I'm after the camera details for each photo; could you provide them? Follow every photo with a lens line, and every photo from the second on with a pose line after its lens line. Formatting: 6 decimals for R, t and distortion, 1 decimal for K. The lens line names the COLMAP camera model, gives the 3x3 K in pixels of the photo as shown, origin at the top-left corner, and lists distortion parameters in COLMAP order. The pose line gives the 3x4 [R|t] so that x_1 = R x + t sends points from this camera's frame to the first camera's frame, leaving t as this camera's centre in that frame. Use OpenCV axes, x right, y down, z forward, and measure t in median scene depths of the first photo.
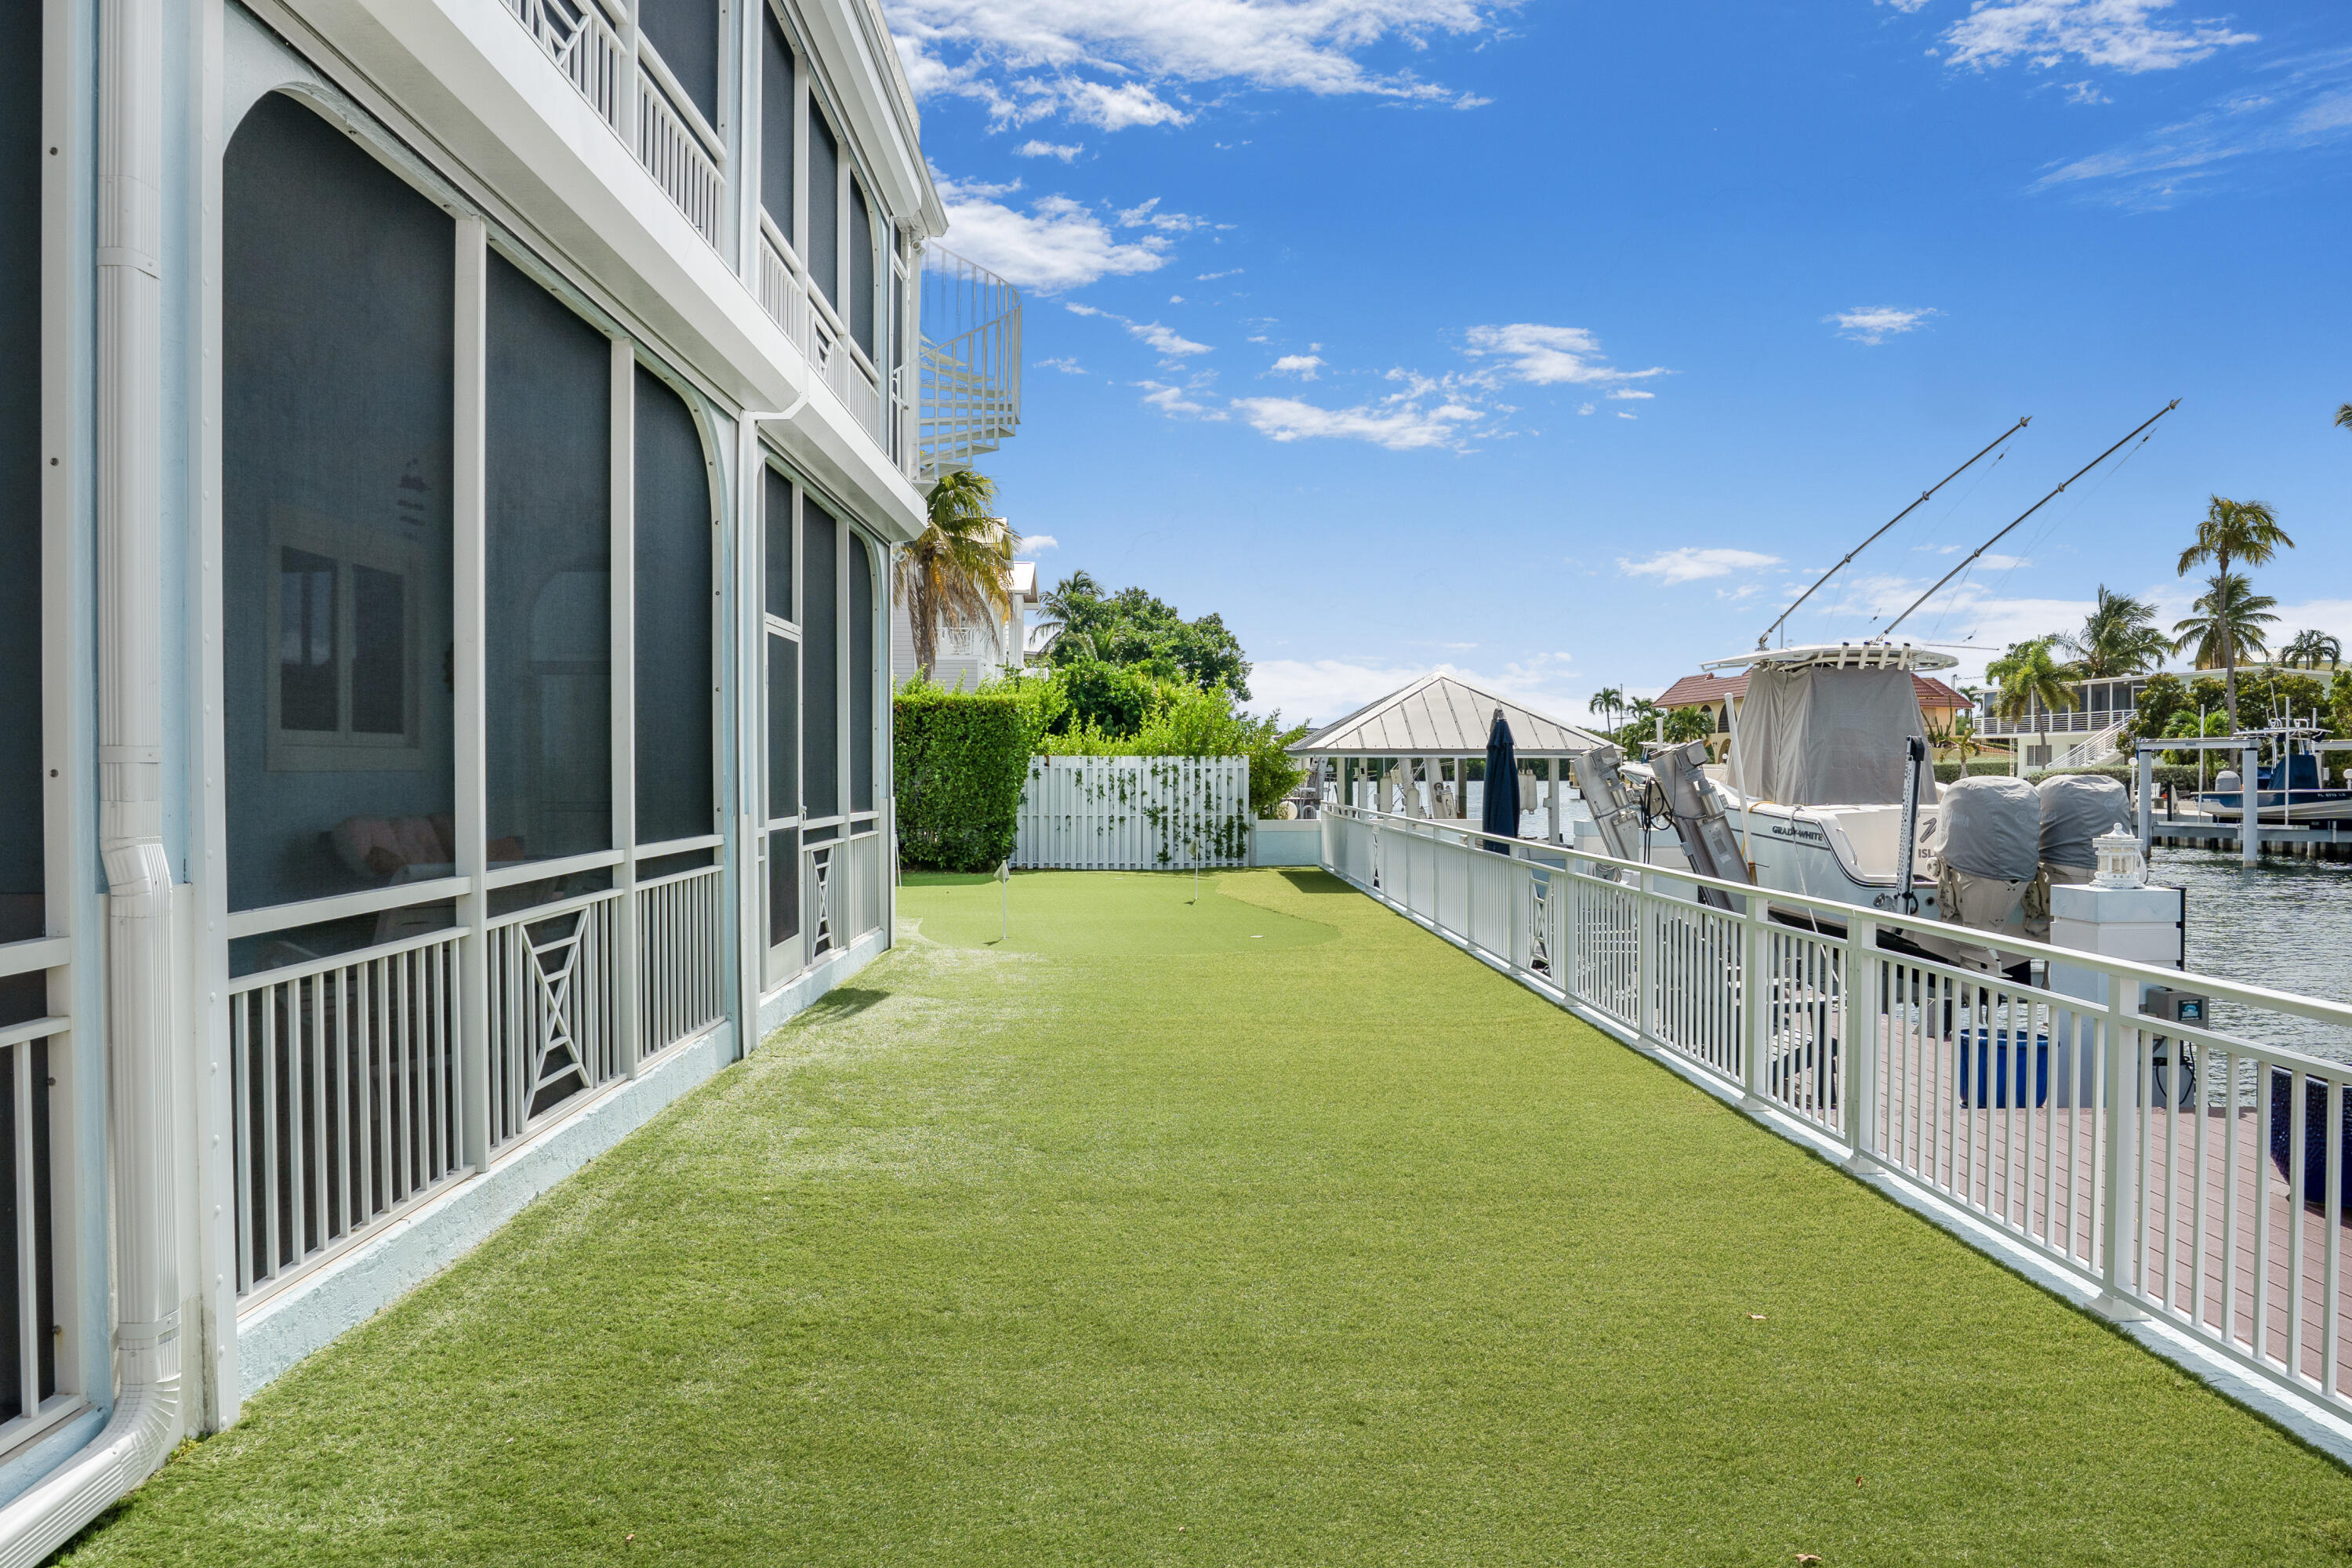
lens RADIAL K [[1682.8, 0, 1176.0], [0, 1682.8, 784.0], [0, 0, 1]] dist [-0.065983, 0.007467]
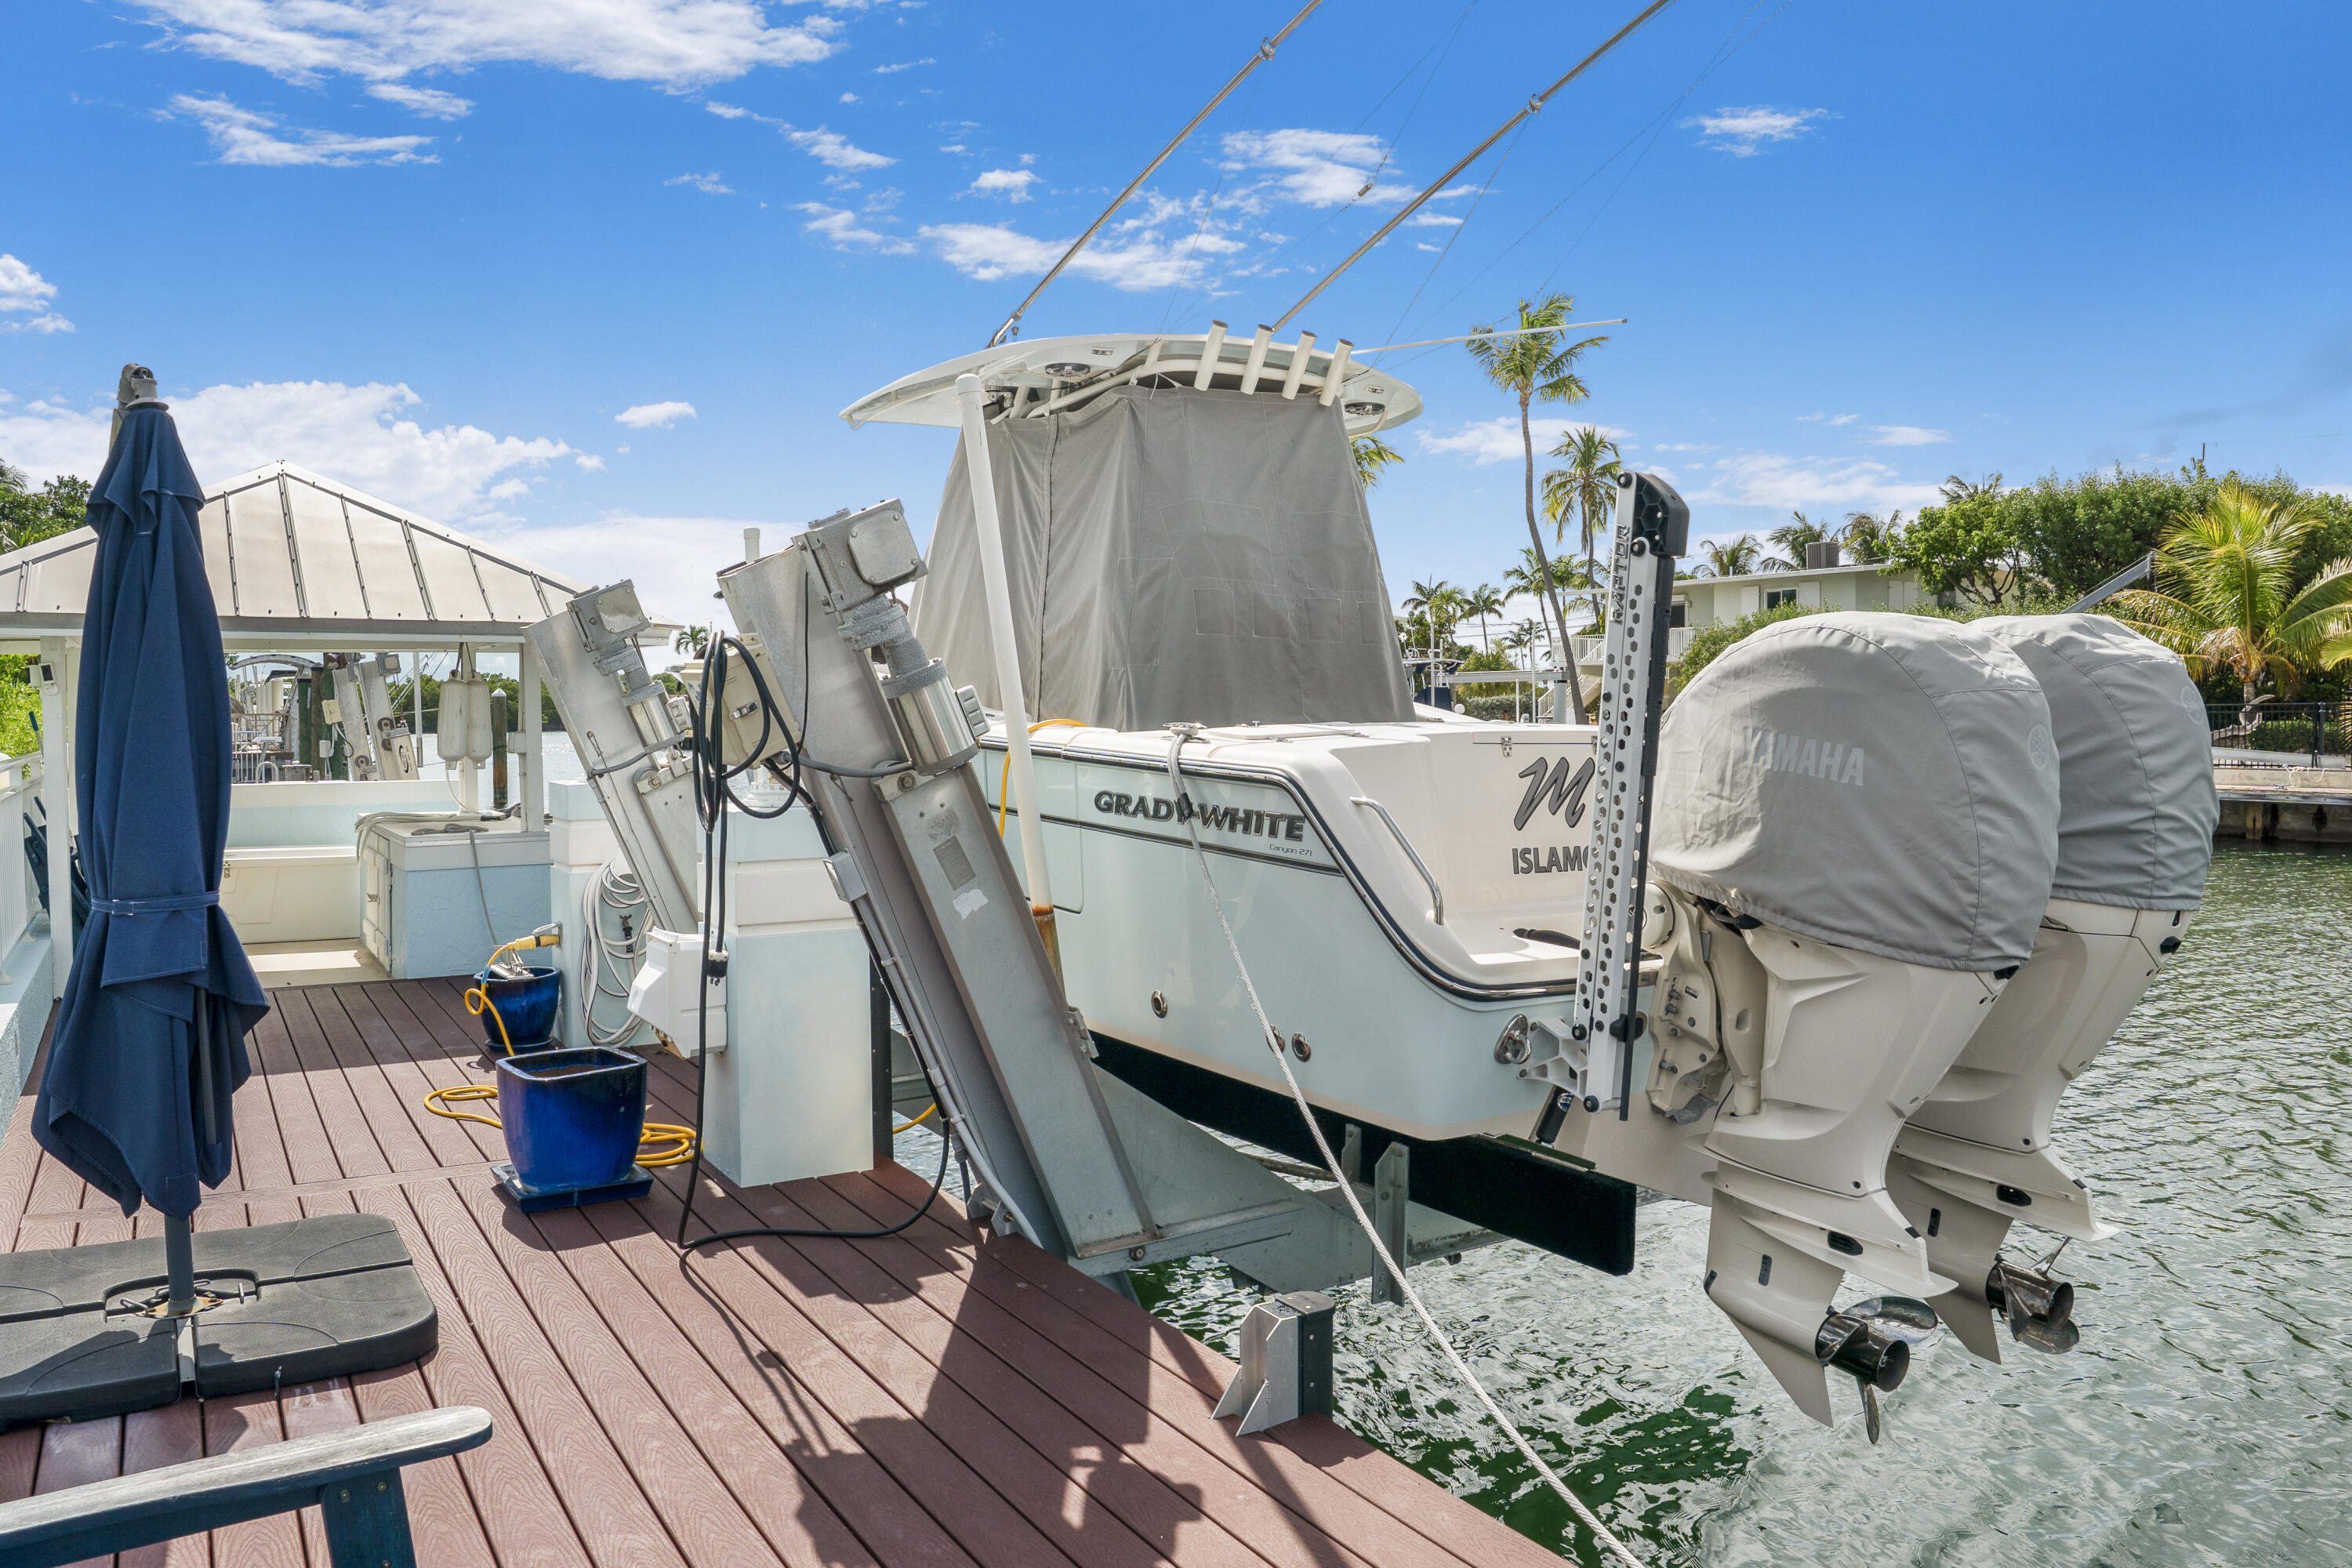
lens RADIAL K [[1663.3, 0, 1176.0], [0, 1663.3, 784.0], [0, 0, 1]] dist [-0.067891, 0.000749]
pose [[0.863162, -0.026395, 0.504237, 0.128704], [0.010923, 0.999375, 0.033614, 0.008104], [-0.504809, -0.023507, 0.862911, 0.444613]]
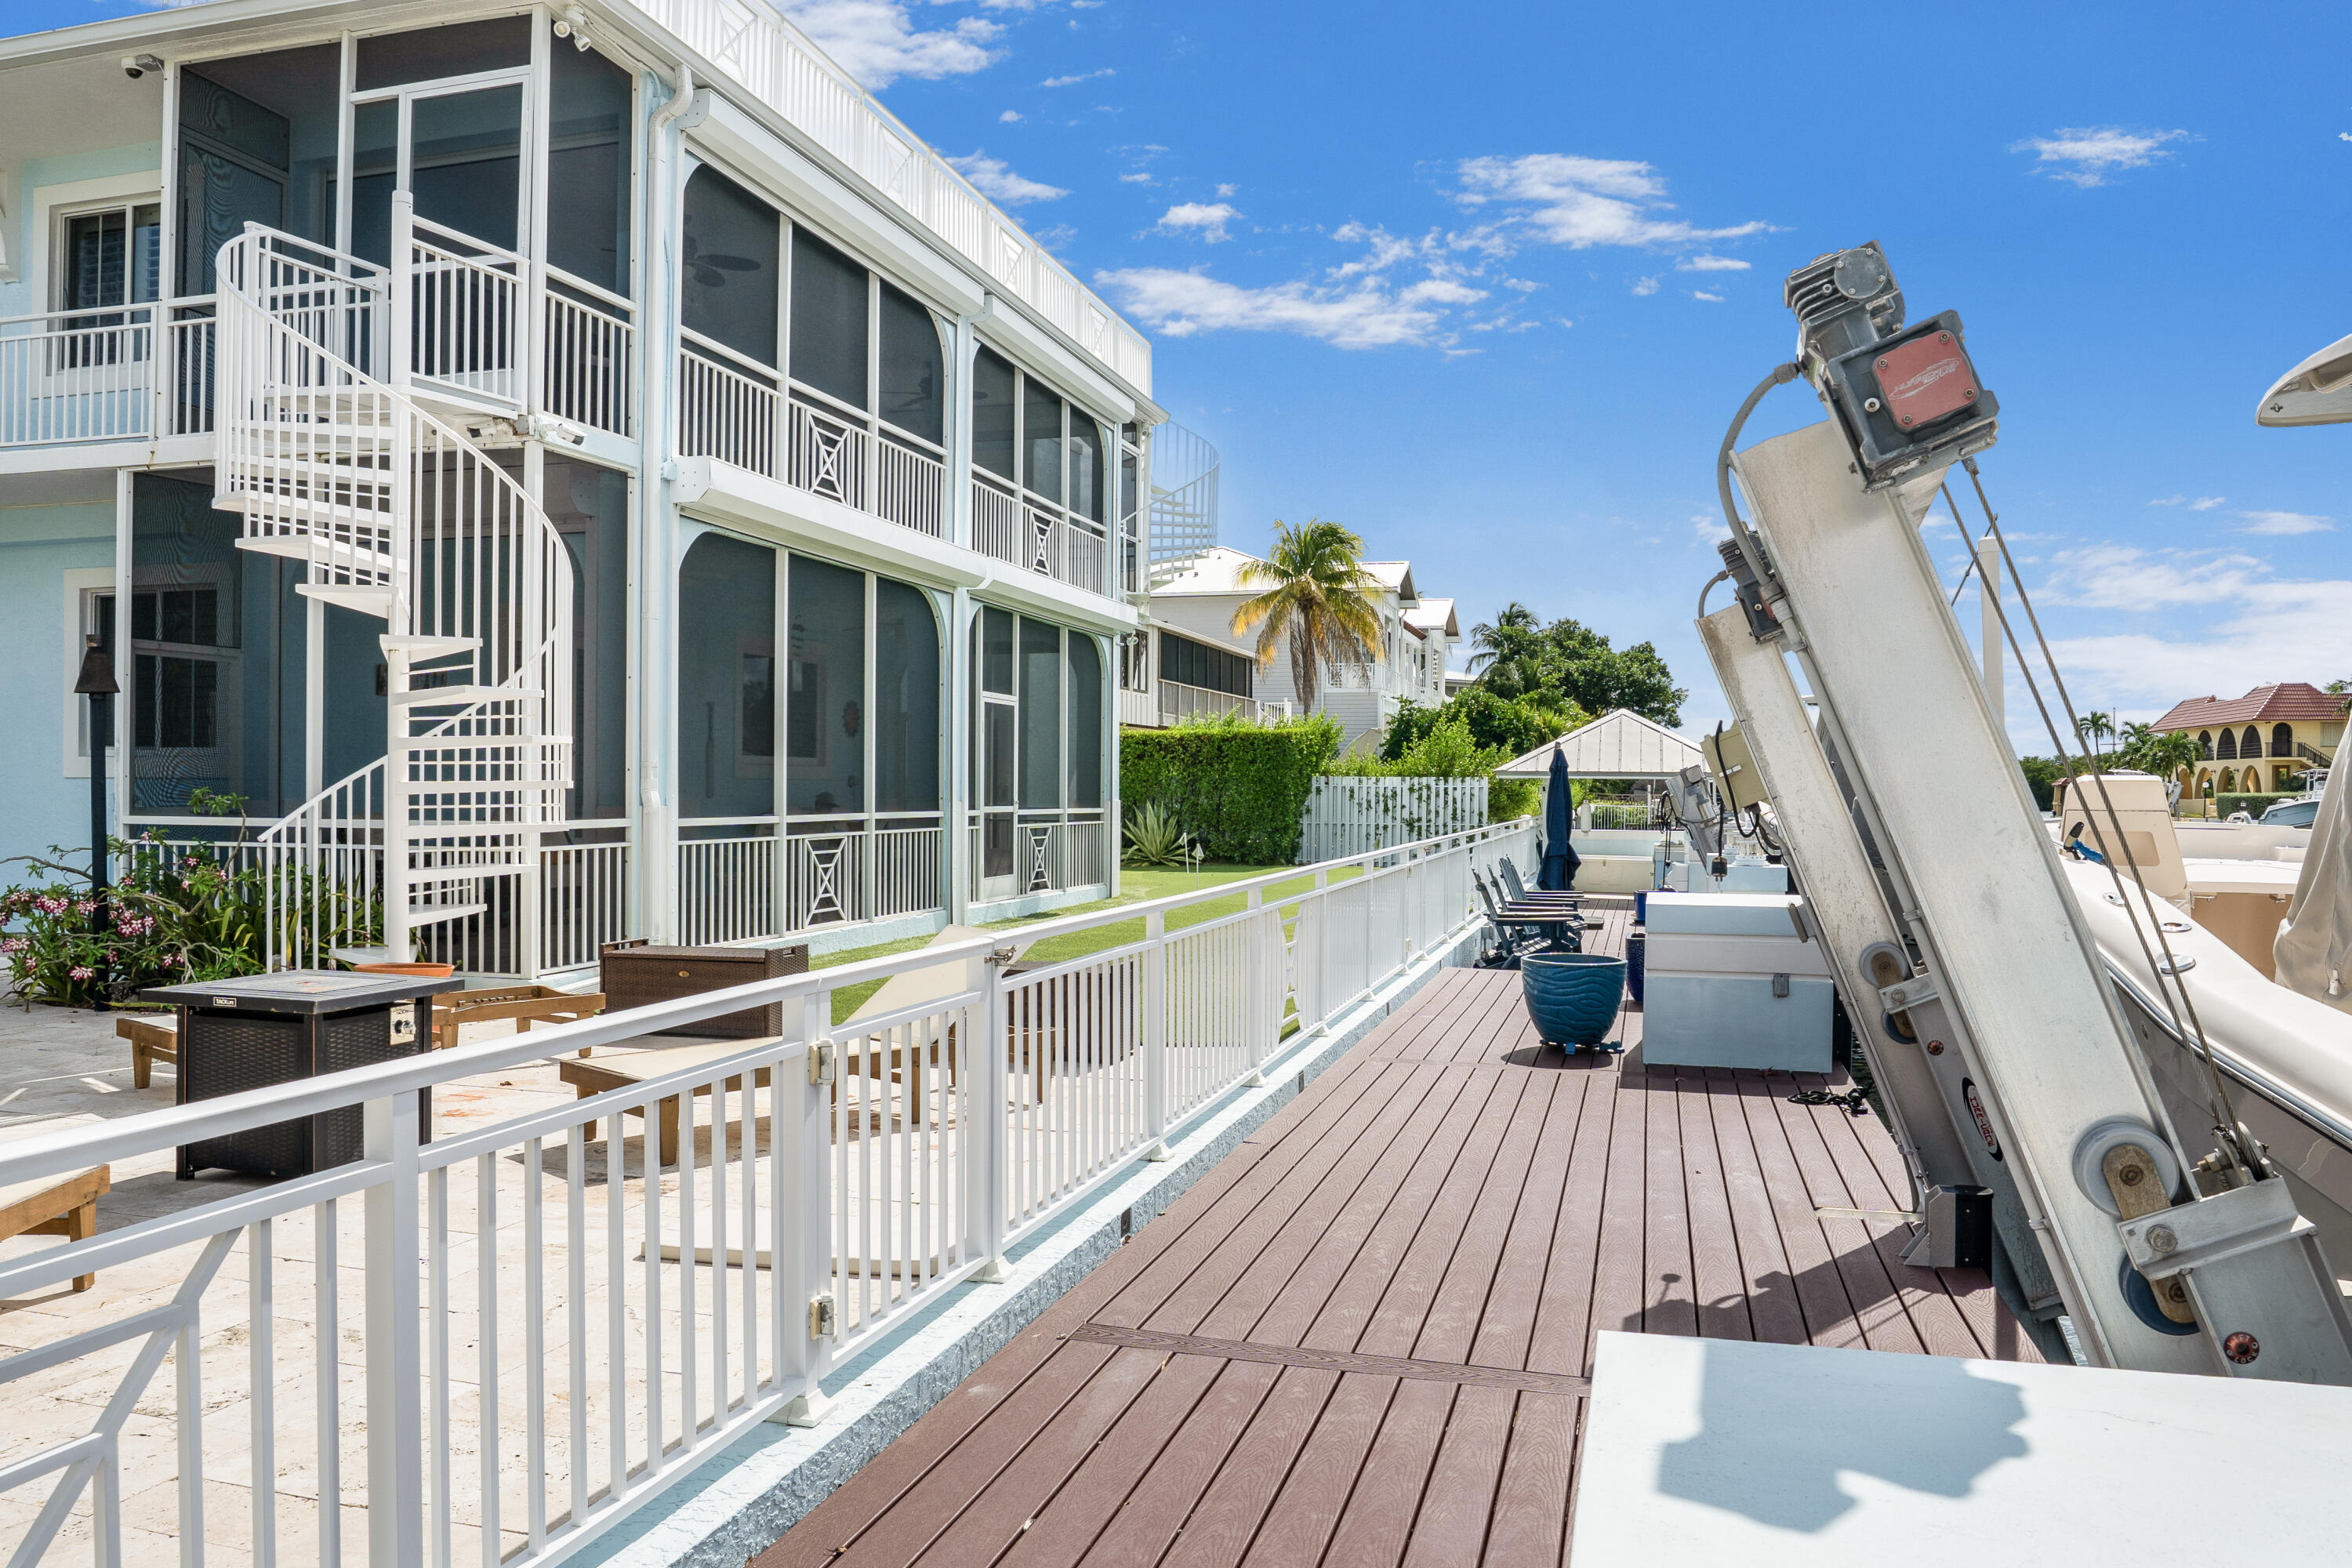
lens RADIAL K [[1721.1, 0, 1176.0], [0, 1721.1, 784.0], [0, 0, 1]] dist [-0.123952, 0.001844]
pose [[0.957060, 0.005711, -0.289834, 0.189521], [-0.010202, 0.999850, -0.013986, 0.008163], [0.289711, 0.016342, 0.956975, -0.272487]]
